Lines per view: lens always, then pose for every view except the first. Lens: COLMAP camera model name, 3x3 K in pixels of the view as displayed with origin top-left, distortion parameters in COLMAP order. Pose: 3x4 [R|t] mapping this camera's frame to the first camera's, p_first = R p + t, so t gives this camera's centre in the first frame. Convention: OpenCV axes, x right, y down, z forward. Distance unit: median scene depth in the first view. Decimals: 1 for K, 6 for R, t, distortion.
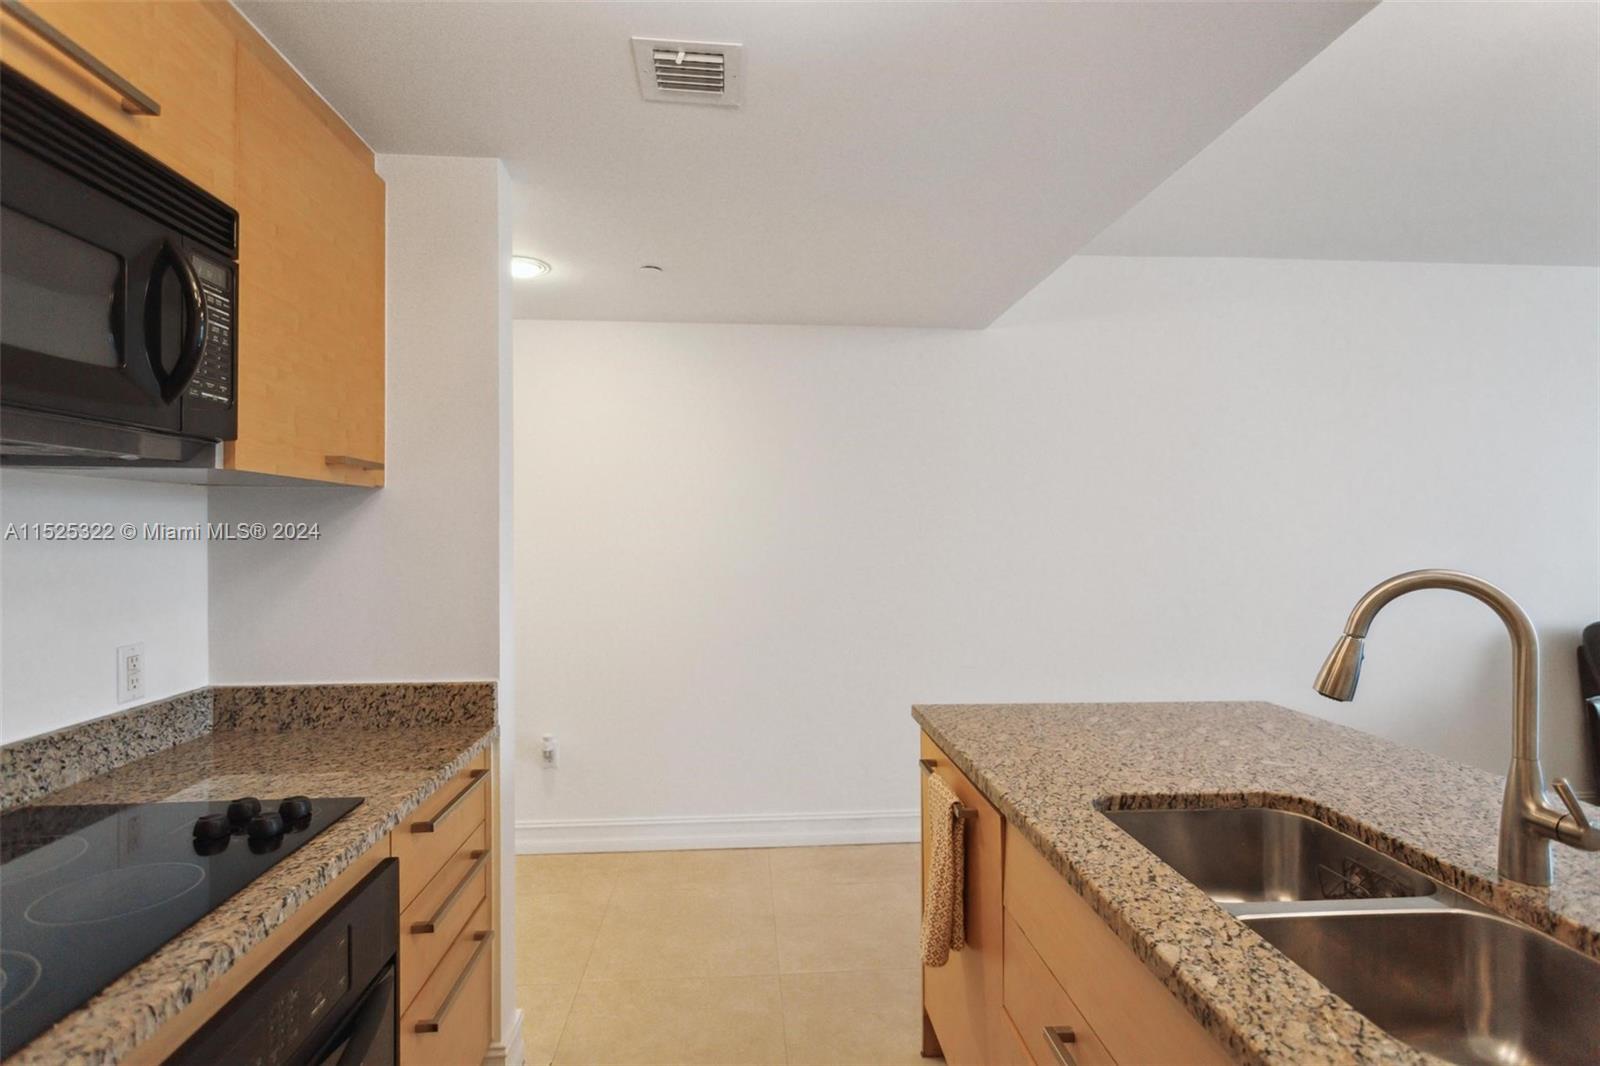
lens RADIAL K [[770.9, 0, 807.2], [0, 770.9, 532.2], [0, 0, 1]] dist [0.006889, 0.000323]
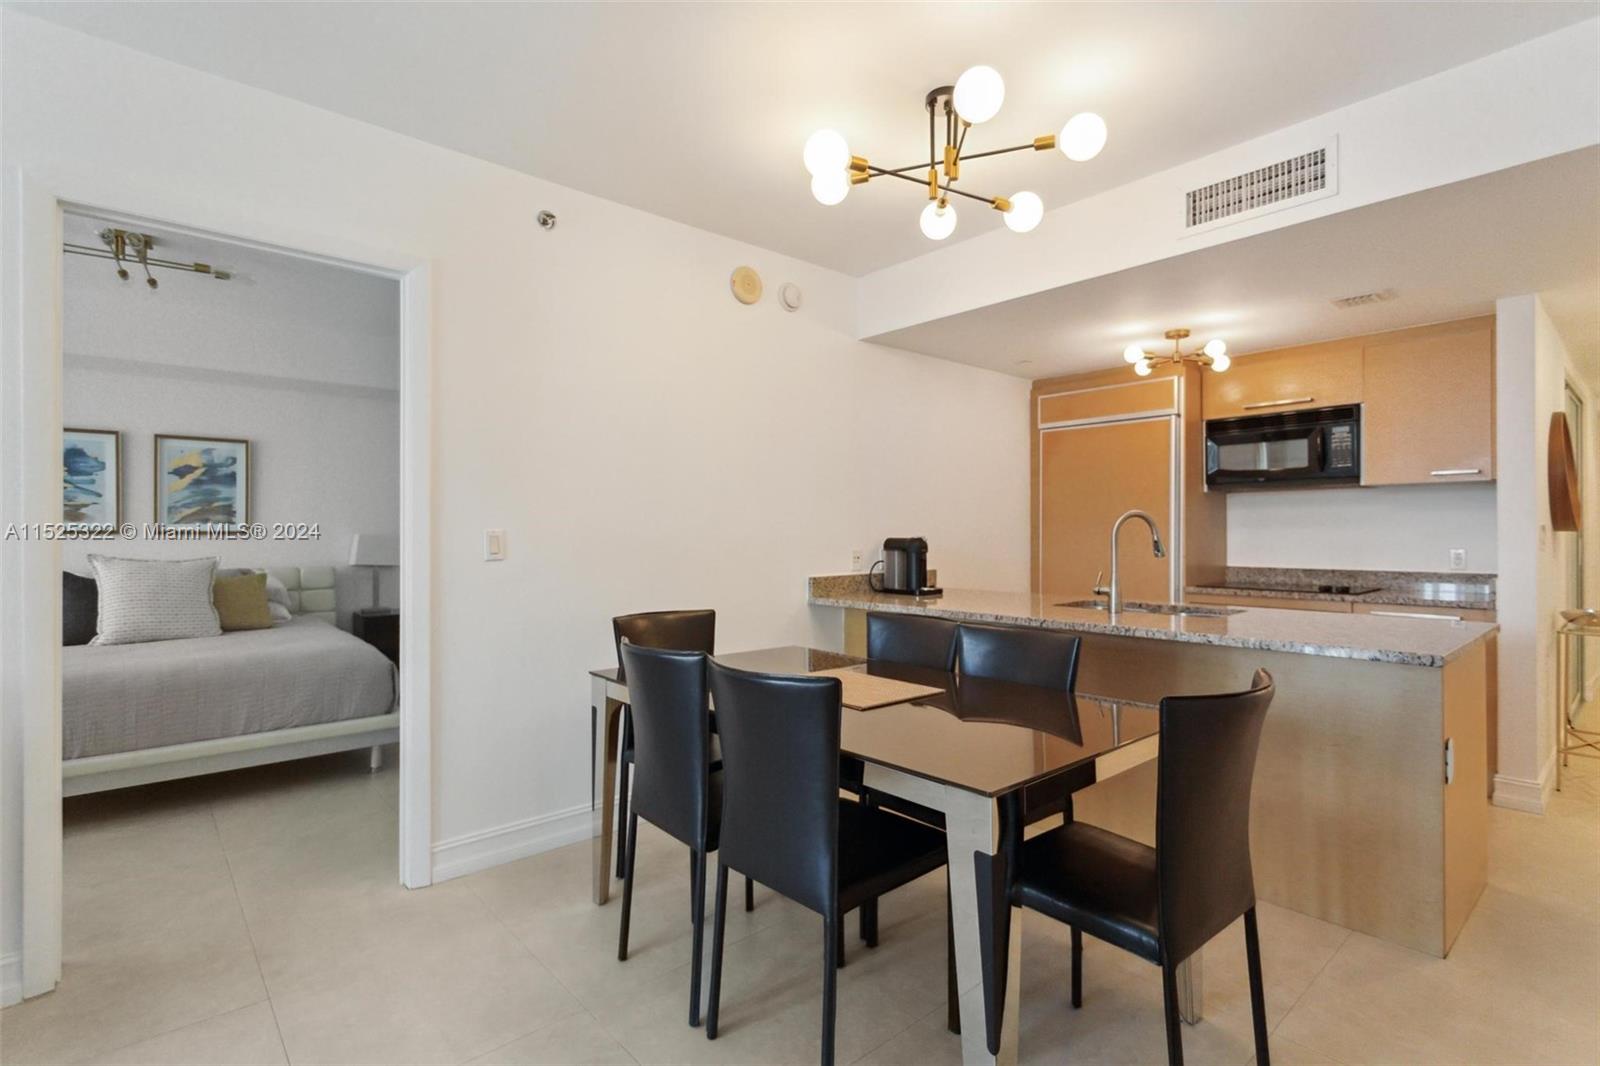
lens RADIAL K [[770.9, 0, 797.0], [0, 770.9, 529.3], [0, 0, 1]] dist [0.006889, 0.000323]
pose [[-0.792632, -0.002083, -0.609697, 2.977843], [0.002497, 0.999975, -0.006662, 0.113632], [0.609695, -0.006803, -0.792607, 2.099447]]
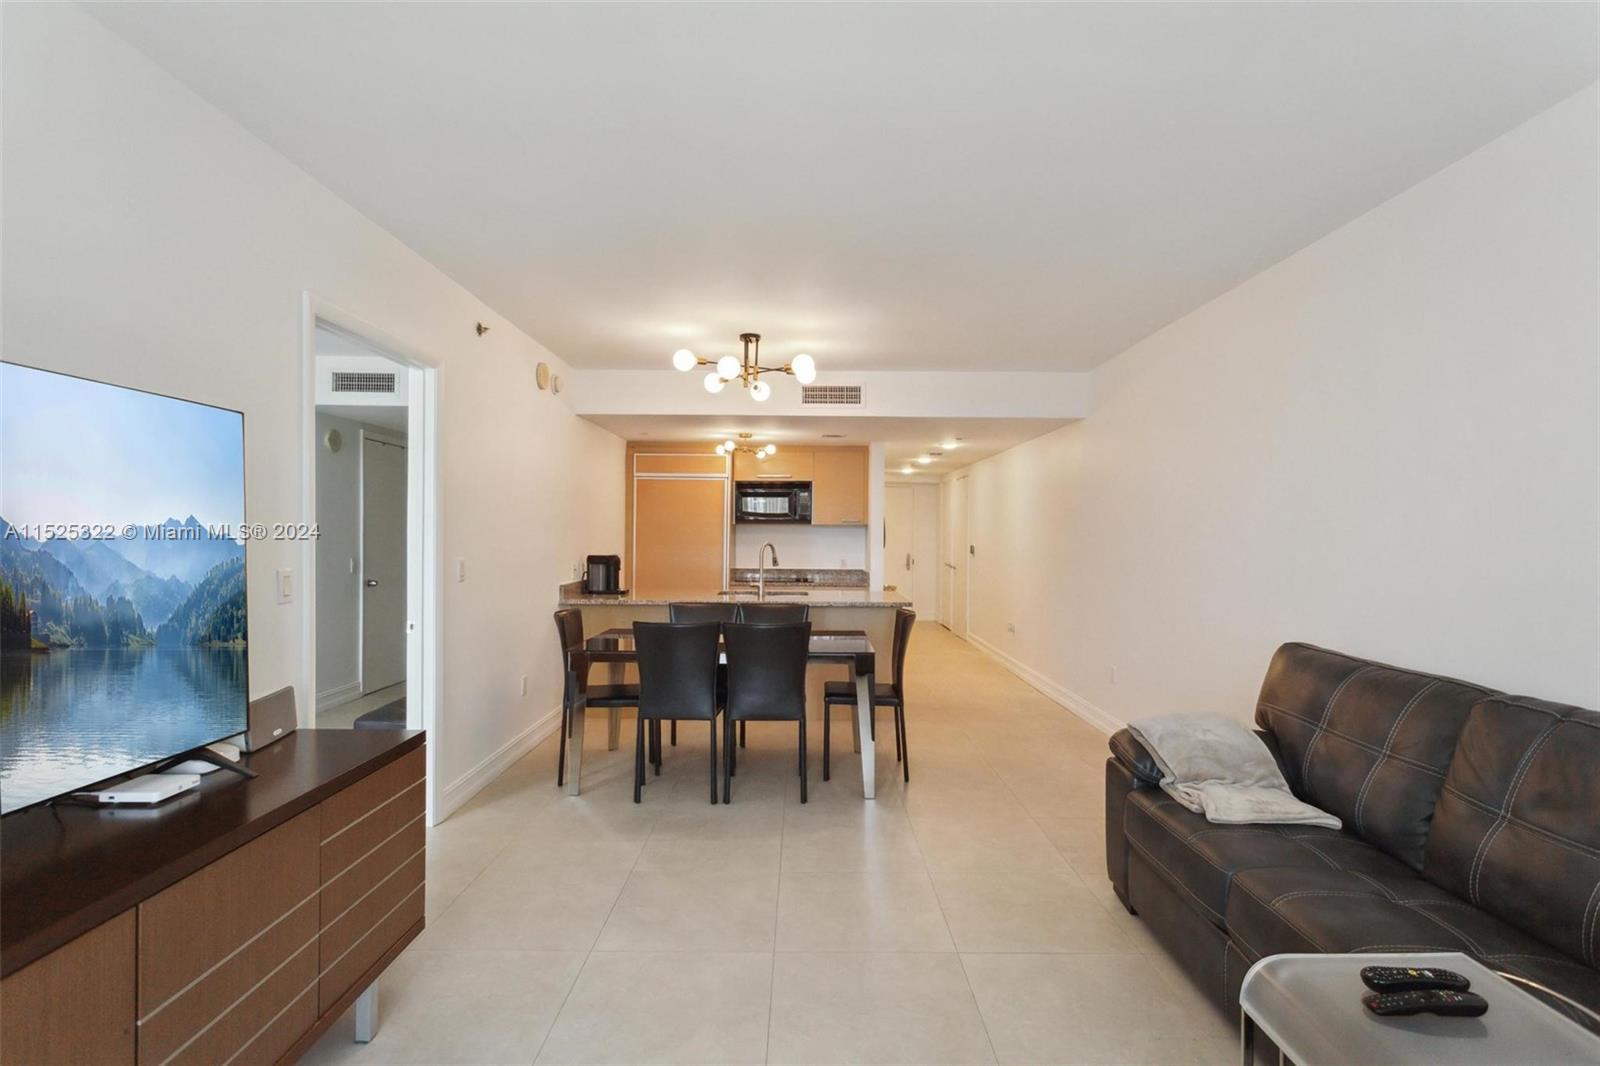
lens RADIAL K [[770.9, 0, 795.3], [0, 770.9, 528.8], [0, 0, 1]] dist [0.006889, 0.000323]
pose [[-0.088843, -0.008435, -0.996010, 5.112846], [-0.004569, 0.999957, -0.008061, 0.003160], [0.996035, 0.003835, -0.088878, 1.417241]]
